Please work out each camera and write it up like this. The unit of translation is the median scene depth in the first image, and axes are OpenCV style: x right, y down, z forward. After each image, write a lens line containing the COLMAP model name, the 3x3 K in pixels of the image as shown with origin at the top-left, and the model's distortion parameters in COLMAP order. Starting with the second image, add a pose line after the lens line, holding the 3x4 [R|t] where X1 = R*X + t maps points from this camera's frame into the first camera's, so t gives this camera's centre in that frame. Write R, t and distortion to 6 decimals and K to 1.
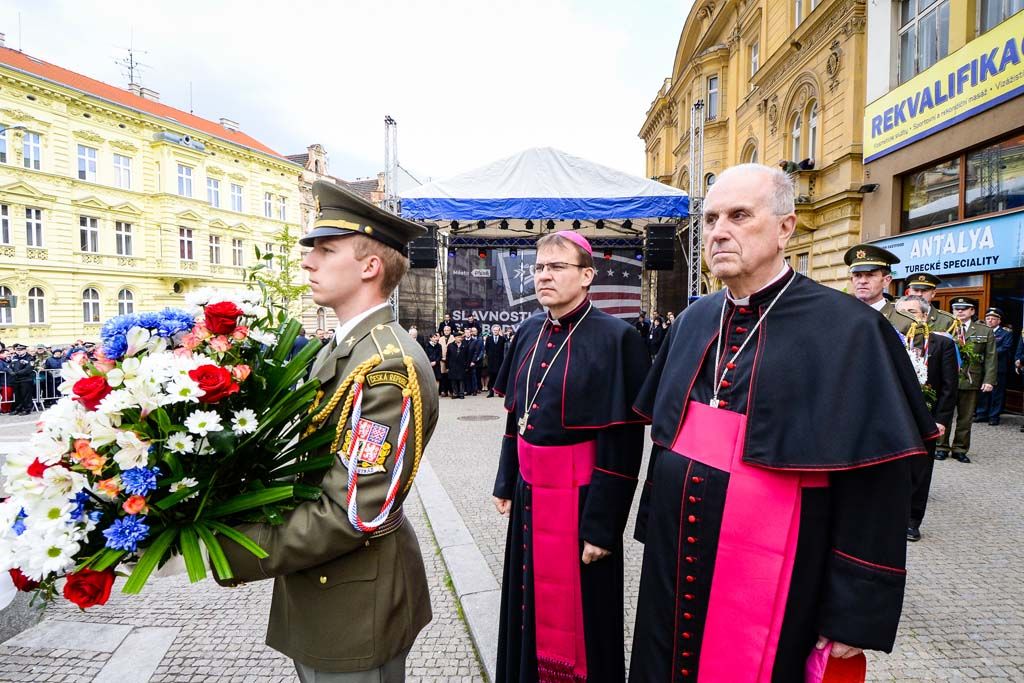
lens RADIAL K [[535.4, 0, 514.8], [0, 535.4, 344.0], [0, 0, 1]] dist [0.010024, -0.027523]
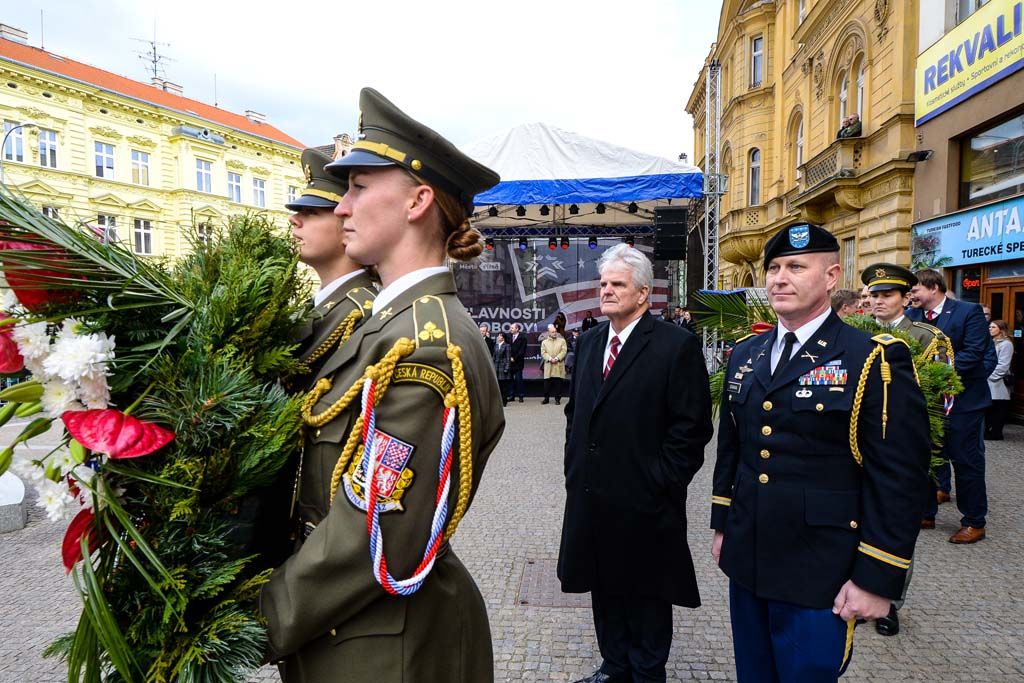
lens RADIAL K [[571.7, 0, 513.0], [0, 571.7, 345.1], [0, 0, 1]] dist [0.001987, -0.014560]
pose [[0.994637, 0.000048, -0.103423, 0.060681], [0.000416, 0.999990, 0.004457, -0.002739], [0.103422, -0.004476, 0.994627, 0.030708]]
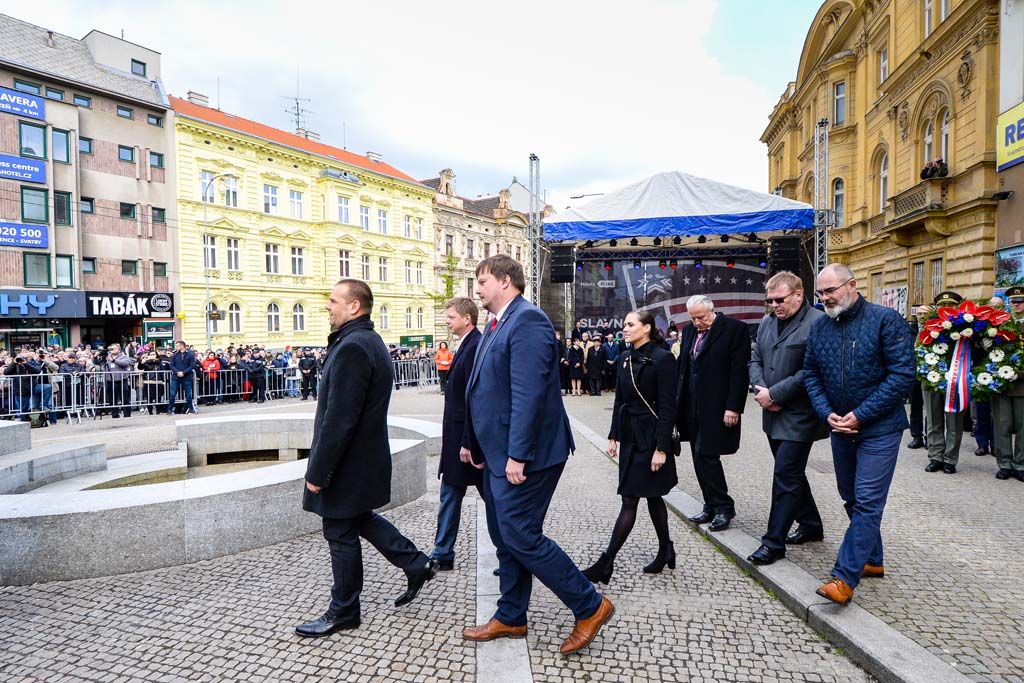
lens RADIAL K [[535.7, 0, 514.0], [0, 535.7, 344.3], [0, 0, 1]] dist [0.005297, -0.020917]
pose [[0.979292, -0.001304, -0.202447, -0.021663], [-0.001307, 0.999918, -0.012762, 0.003151], [0.202447, 0.012762, 0.979210, -0.079790]]
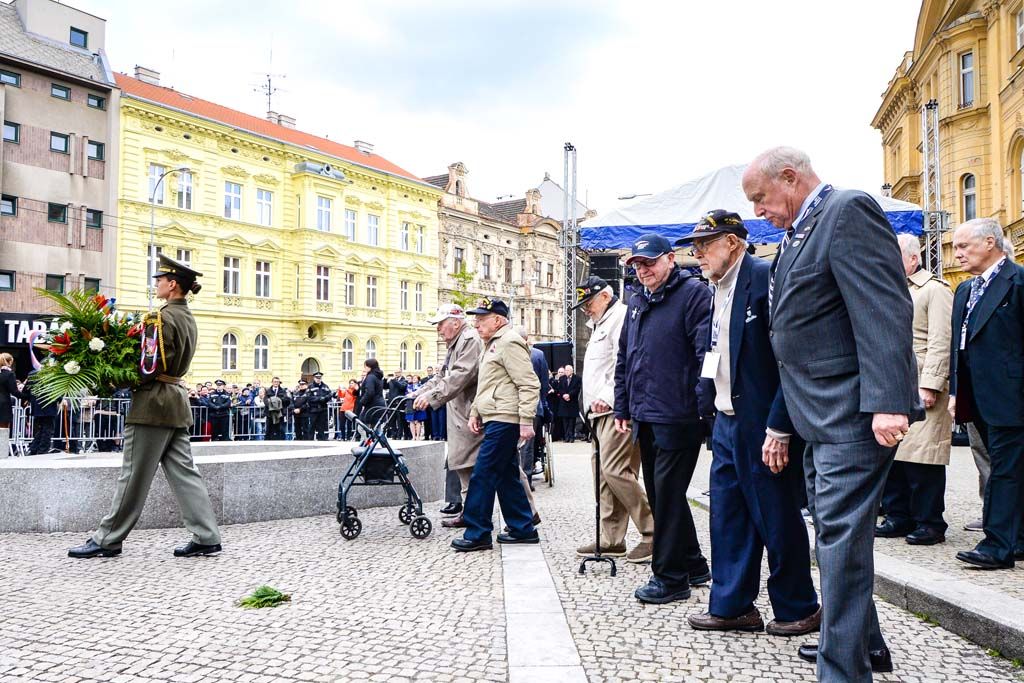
lens RADIAL K [[743.3, 0, 512.0], [0, 743.3, 341.5], [0, 0, 1]] dist [-0.002838, -0.007496]
pose [[0.969750, -0.007304, -0.243991, -0.008607], [-0.015855, 0.995557, -0.092818, 0.024329], [0.243585, 0.093879, 0.965325, -0.135656]]
